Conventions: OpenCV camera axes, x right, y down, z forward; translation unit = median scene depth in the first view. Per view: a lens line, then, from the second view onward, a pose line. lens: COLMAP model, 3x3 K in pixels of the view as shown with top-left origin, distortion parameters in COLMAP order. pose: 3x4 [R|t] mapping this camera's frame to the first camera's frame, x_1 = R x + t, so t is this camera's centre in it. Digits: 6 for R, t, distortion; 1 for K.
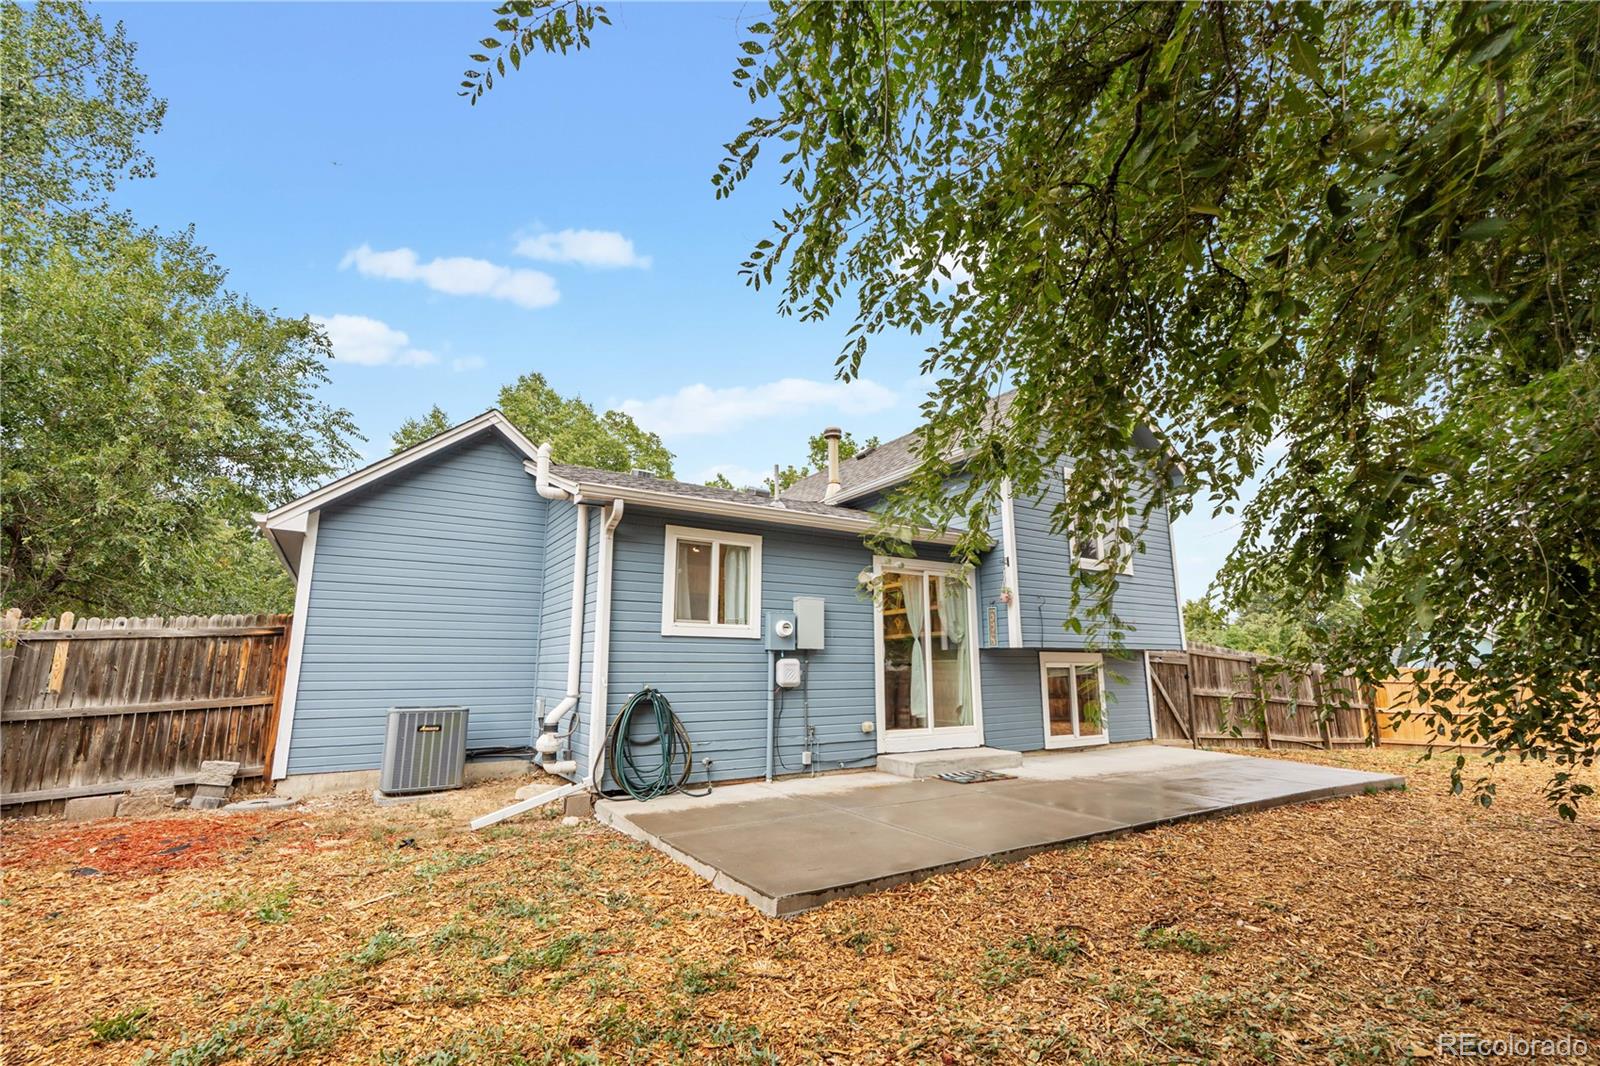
lens RADIAL K [[696.3, 0, 797.5], [0, 696.3, 527.3], [0, 0, 1]] dist [-0.001636, 0.000433]
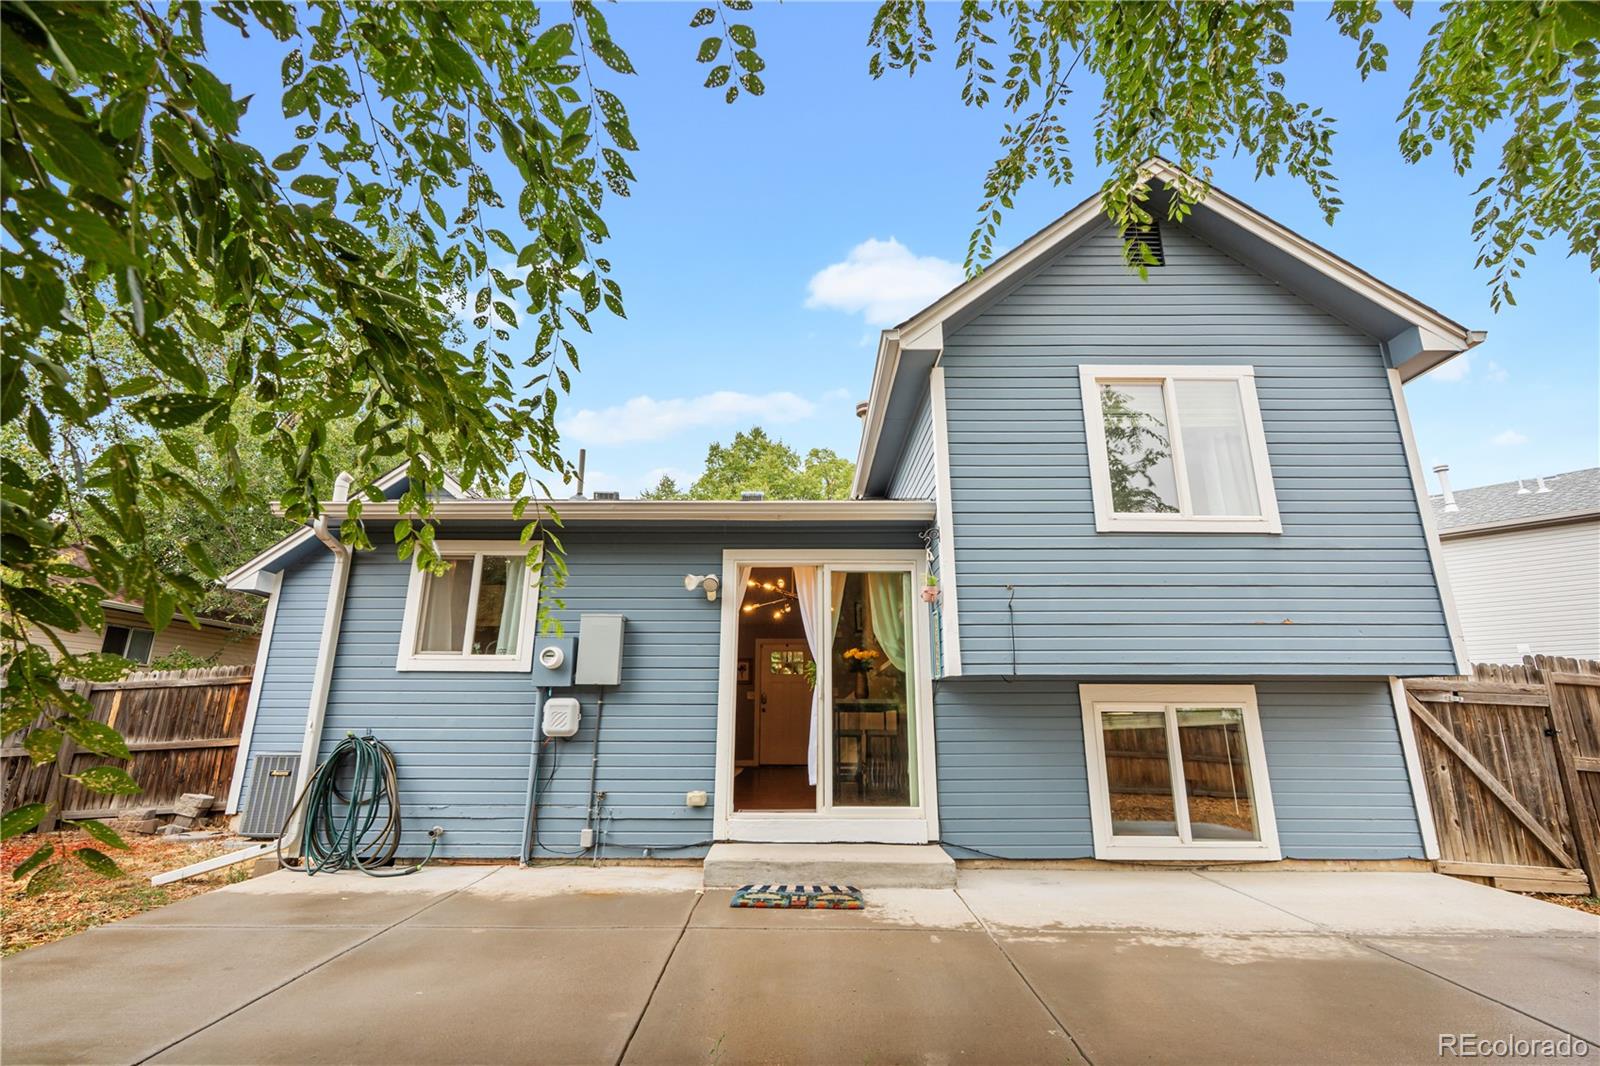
lens RADIAL K [[696.3, 0, 799.2], [0, 696.3, 526.9], [0, 0, 1]] dist [-0.001636, 0.000433]
pose [[0.842173, -0.141536, -0.520301, 0.624465], [0.104453, 0.989480, -0.100095, 0.109689], [0.528994, 0.029950, 0.848097, 0.503122]]
